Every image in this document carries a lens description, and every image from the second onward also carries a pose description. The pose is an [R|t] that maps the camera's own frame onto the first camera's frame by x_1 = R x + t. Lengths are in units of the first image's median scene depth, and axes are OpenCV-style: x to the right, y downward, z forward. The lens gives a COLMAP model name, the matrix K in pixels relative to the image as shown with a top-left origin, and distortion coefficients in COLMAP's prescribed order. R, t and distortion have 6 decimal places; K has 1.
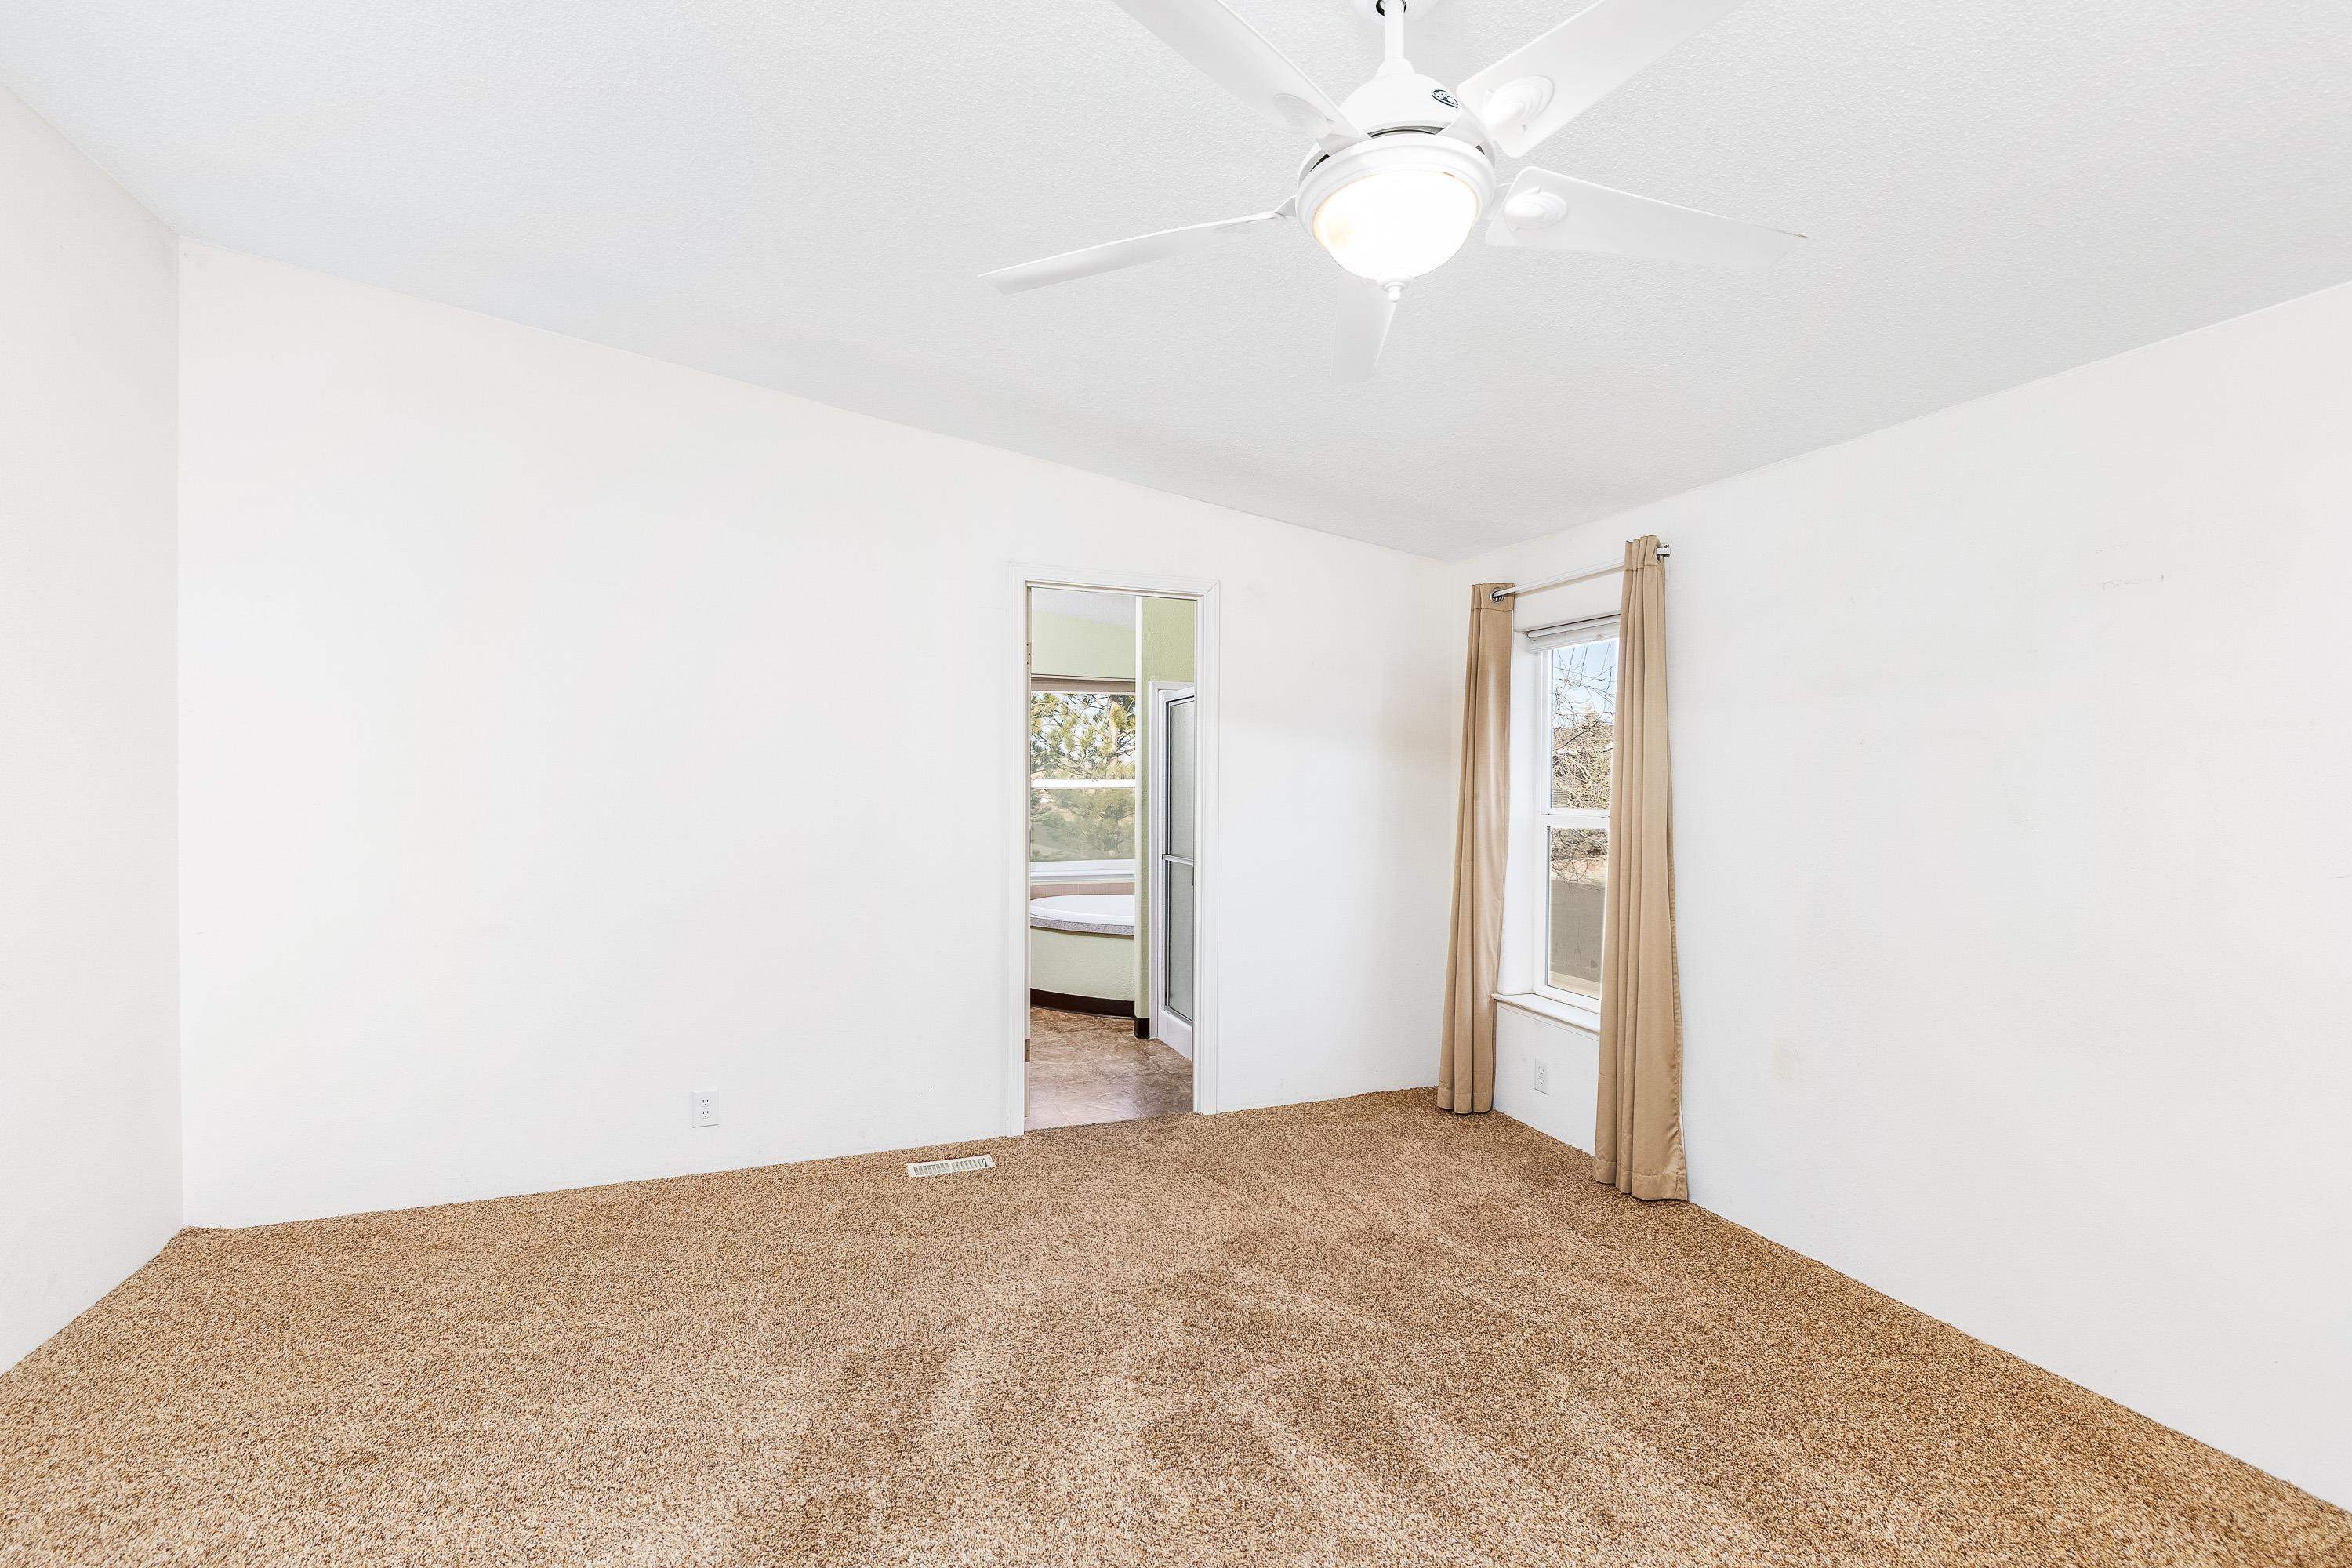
lens RADIAL K [[1036.4, 0, 1173.8], [0, 1036.4, 801.0], [0, 0, 1]] dist [0.005541, -0.003716]
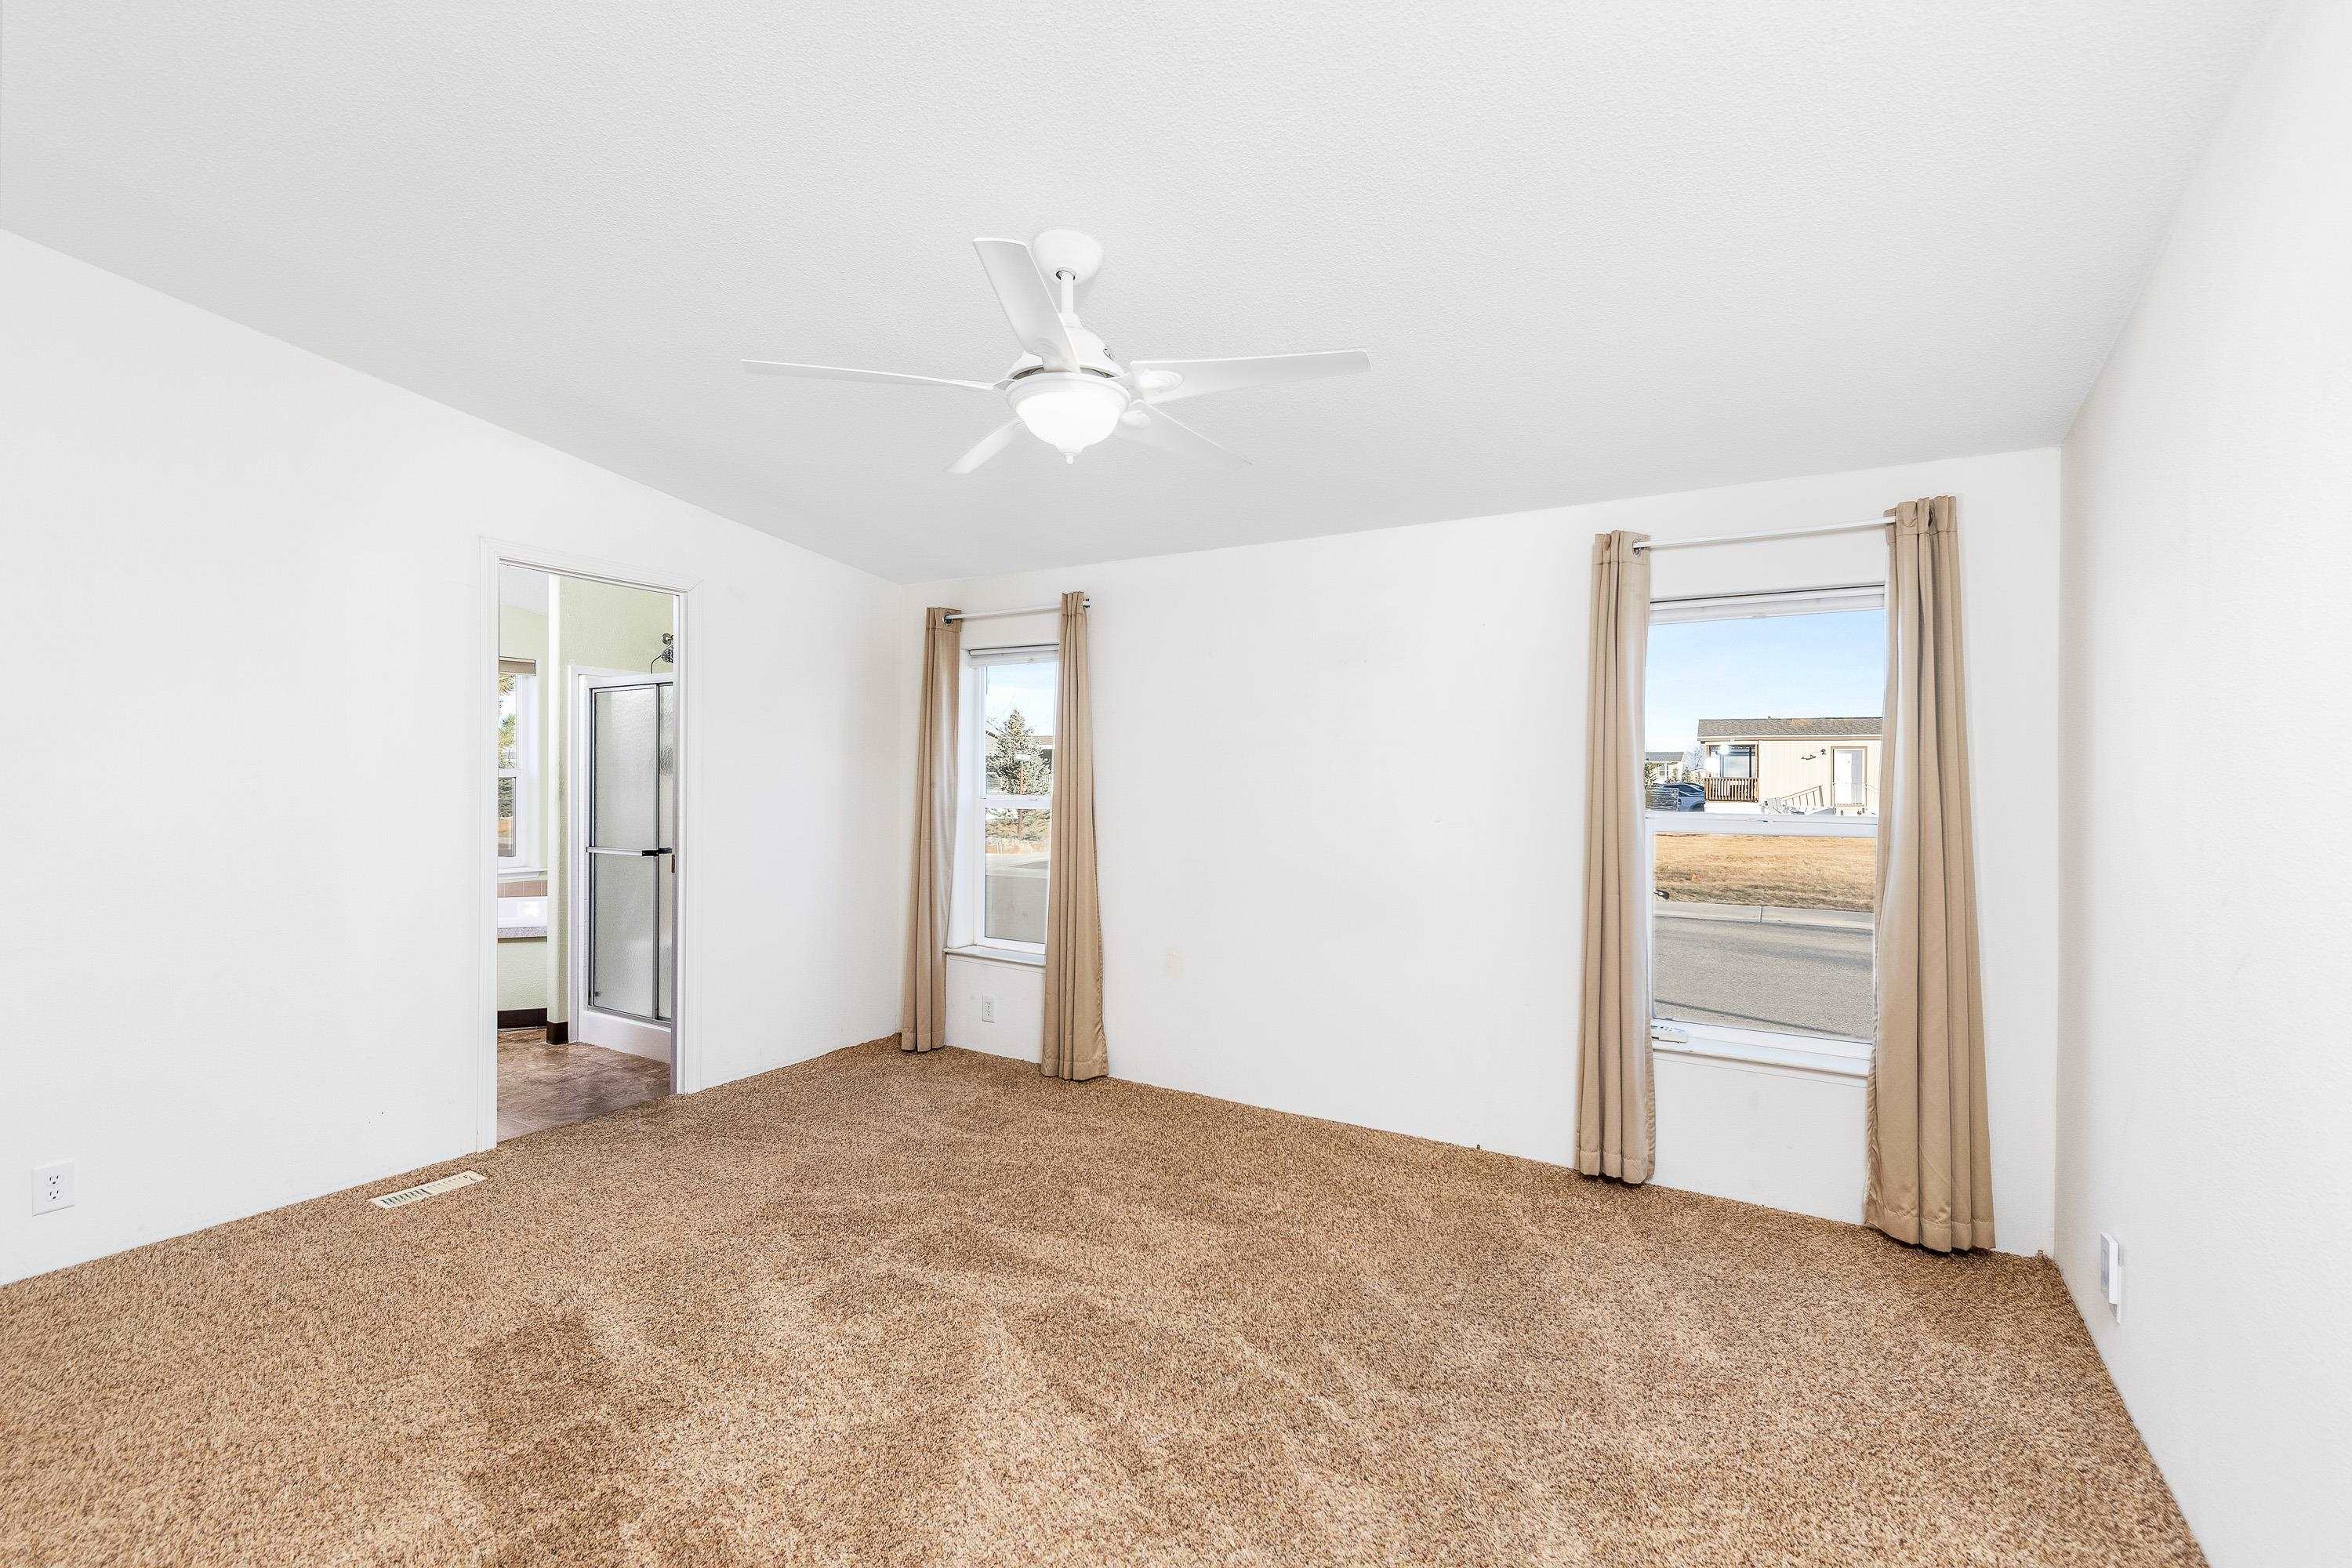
lens RADIAL K [[1036.4, 0, 1178.1], [0, 1036.4, 773.8], [0, 0, 1]] dist [0.005541, -0.003716]
pose [[0.786185, 0.000987, 0.617991, -0.274239], [0.009737, 0.999855, -0.013984, 0.004059], [-0.617915, 0.017012, 0.786061, -0.142306]]
